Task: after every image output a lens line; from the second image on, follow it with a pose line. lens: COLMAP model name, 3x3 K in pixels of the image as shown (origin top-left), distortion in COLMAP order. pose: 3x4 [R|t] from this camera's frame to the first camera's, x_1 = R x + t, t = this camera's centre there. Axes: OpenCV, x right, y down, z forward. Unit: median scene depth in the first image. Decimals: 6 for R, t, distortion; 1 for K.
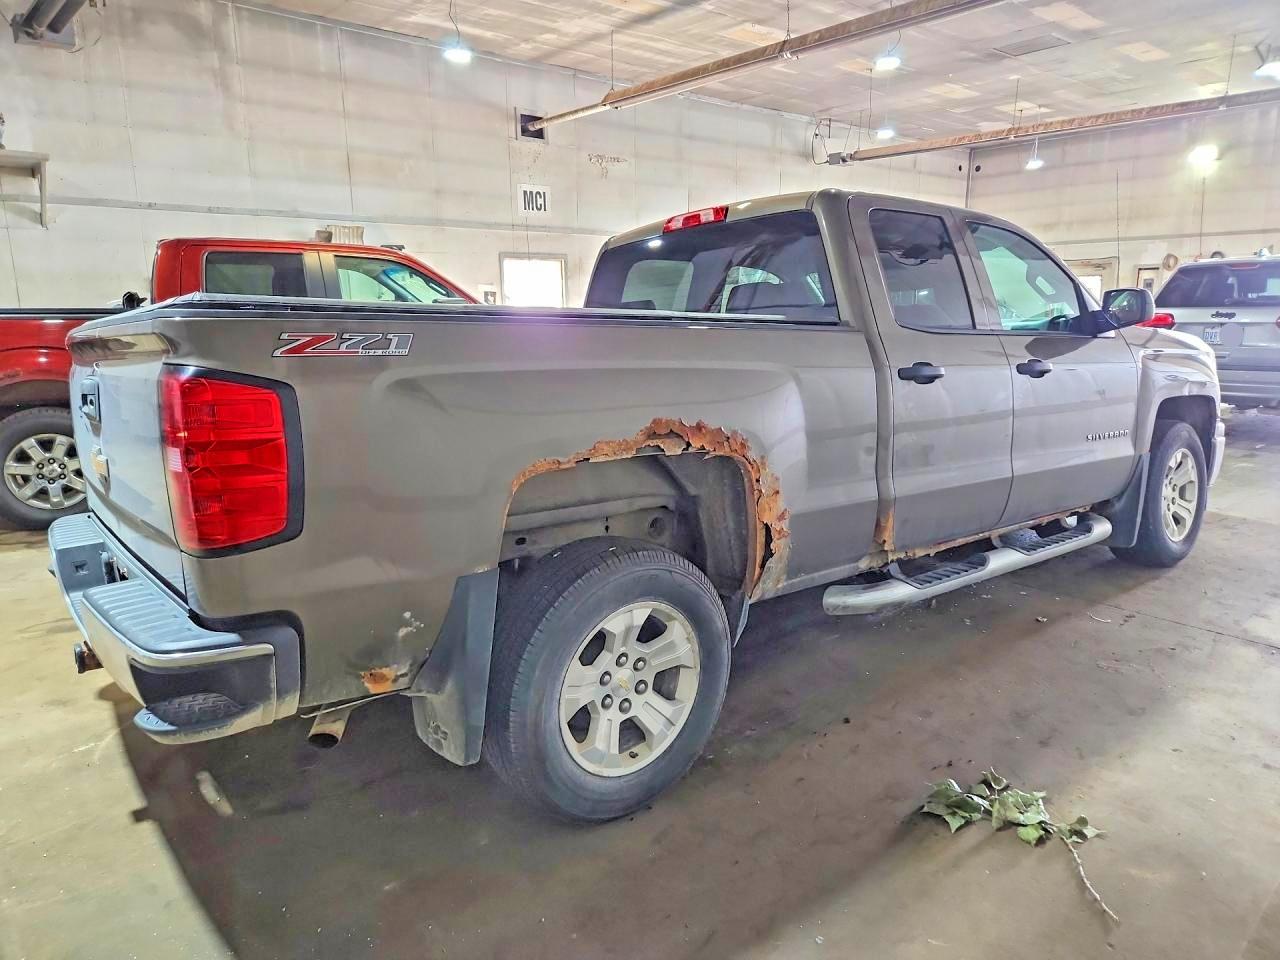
lens RADIAL K [[837.4, 0, 631.1], [0, 837.4, 467.5], [0, 0, 1]] dist [0.082099, -0.066358]
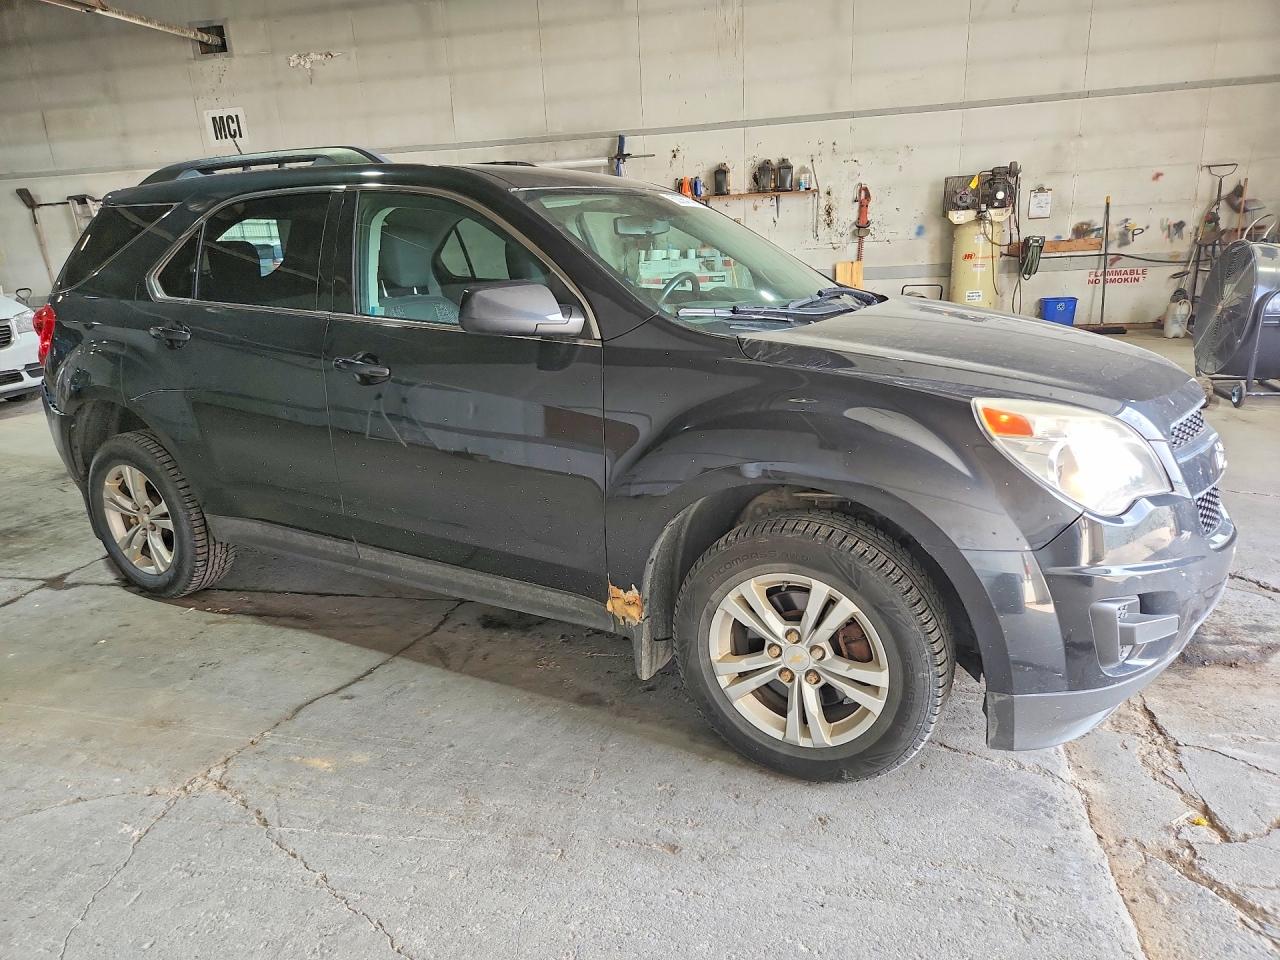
lens RADIAL K [[857.0, 0, 631.3], [0, 857.0, 482.7], [0, 0, 1]] dist [0.073412, -0.060544]
pose [[0.595812, 0.213727, -0.774163, 0.869555], [-0.114327, 0.976694, 0.181652, -0.160485], [0.794945, -0.019723, 0.606361, 0.739933]]
